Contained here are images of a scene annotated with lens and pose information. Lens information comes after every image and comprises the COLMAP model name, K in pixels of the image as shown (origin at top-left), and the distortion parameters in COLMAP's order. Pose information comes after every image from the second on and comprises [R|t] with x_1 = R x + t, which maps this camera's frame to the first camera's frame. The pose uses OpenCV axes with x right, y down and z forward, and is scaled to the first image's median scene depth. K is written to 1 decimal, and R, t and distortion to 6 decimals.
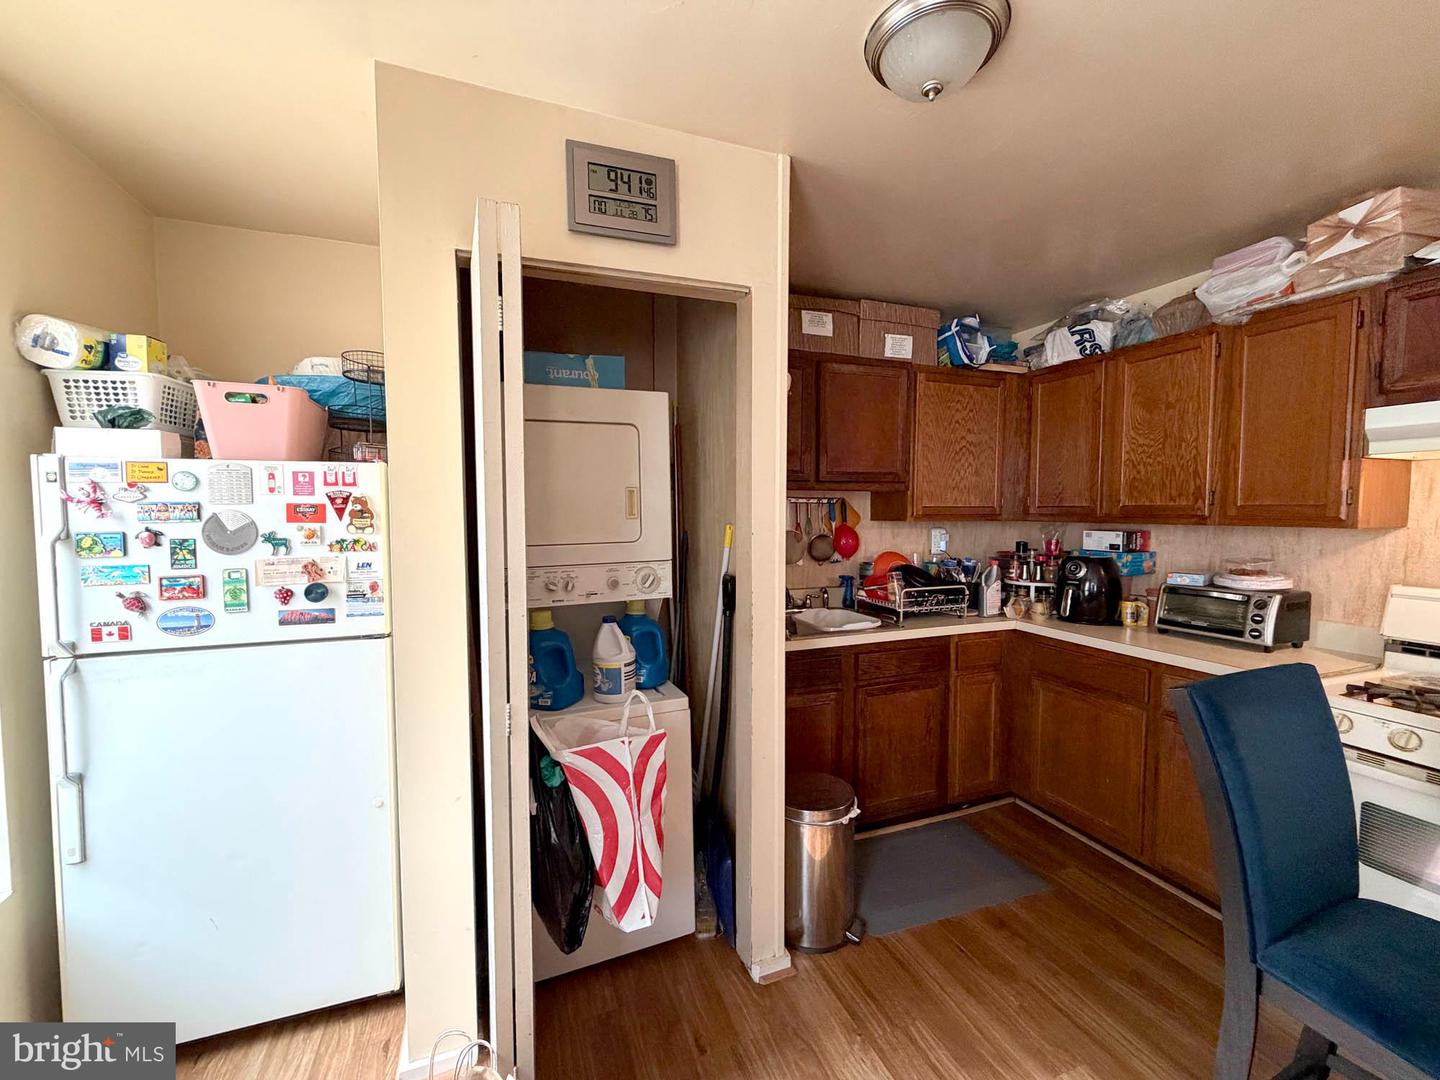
lens RADIAL K [[576.8, 0, 711.4], [0, 576.8, 538.7], [0, 0, 1]] dist [-0.002027, 0.000717]
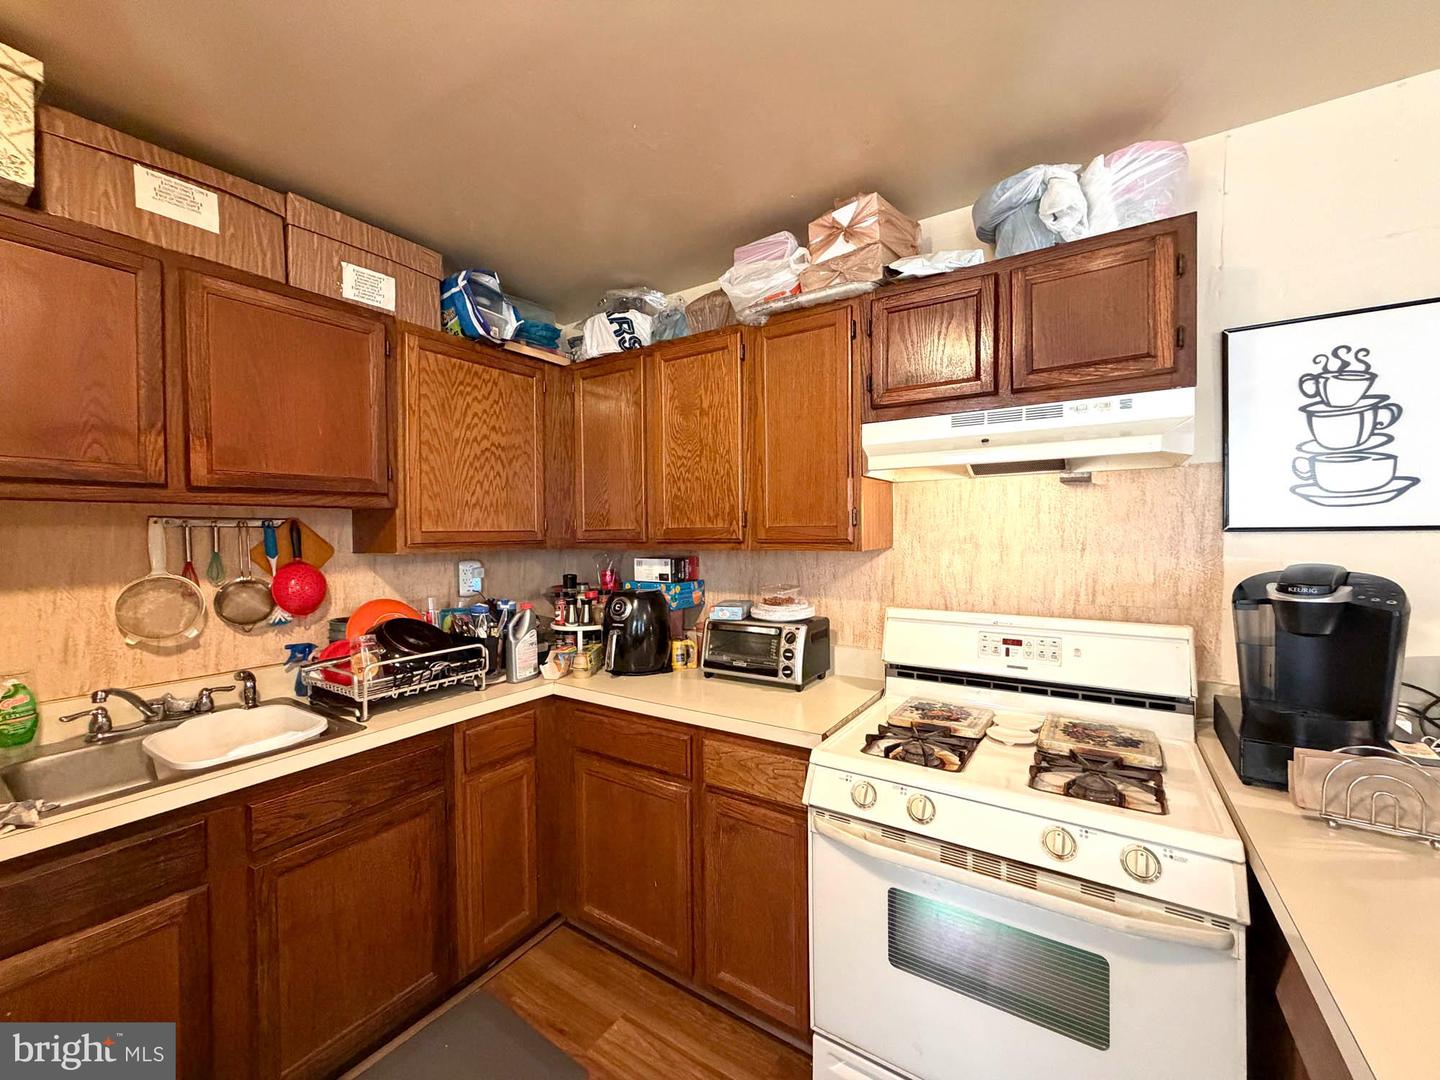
lens RADIAL K [[576.8, 0, 715.9], [0, 576.8, 539.0], [0, 0, 1]] dist [-0.002027, 0.000717]
pose [[0.809860, -0.015951, 0.586406, 0.295913], [0.041052, 0.998721, -0.029528, -0.015089], [-0.585184, 0.047986, 0.809479, 0.294503]]
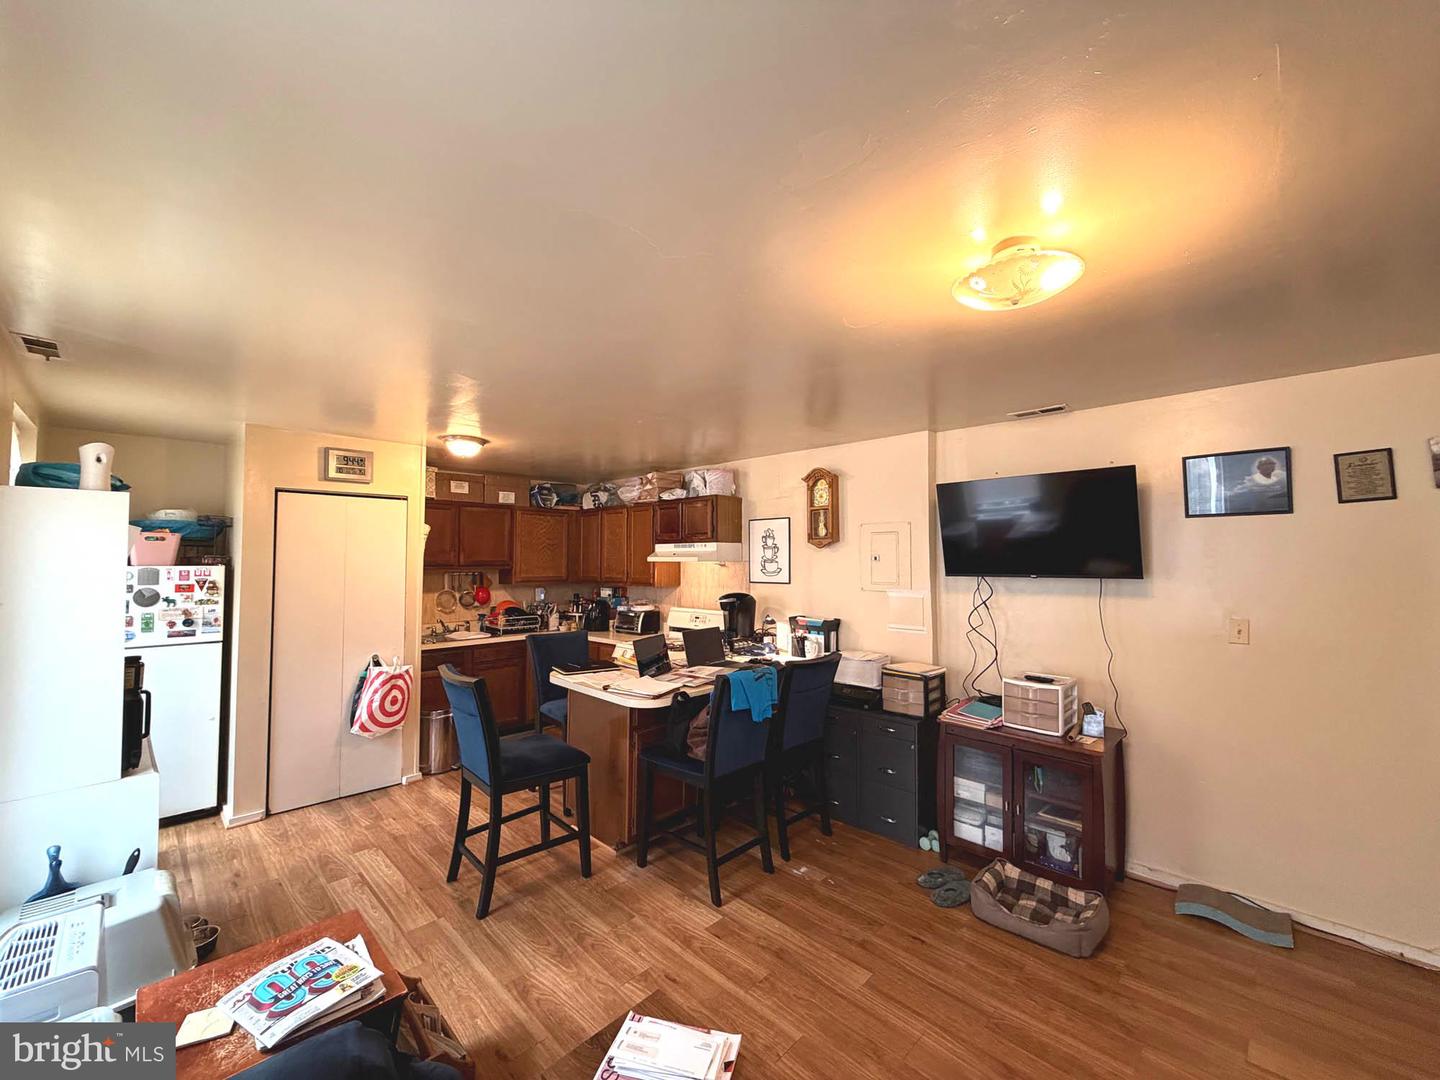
lens RADIAL K [[576.8, 0, 716.0], [0, 576.8, 541.1], [0, 0, 1]] dist [-0.002027, 0.000717]
pose [[0.904404, 0.017756, 0.426307, 0.150993], [0.021039, 0.996063, -0.086121, 0.006961], [-0.426157, 0.086857, 0.900470, -1.284071]]
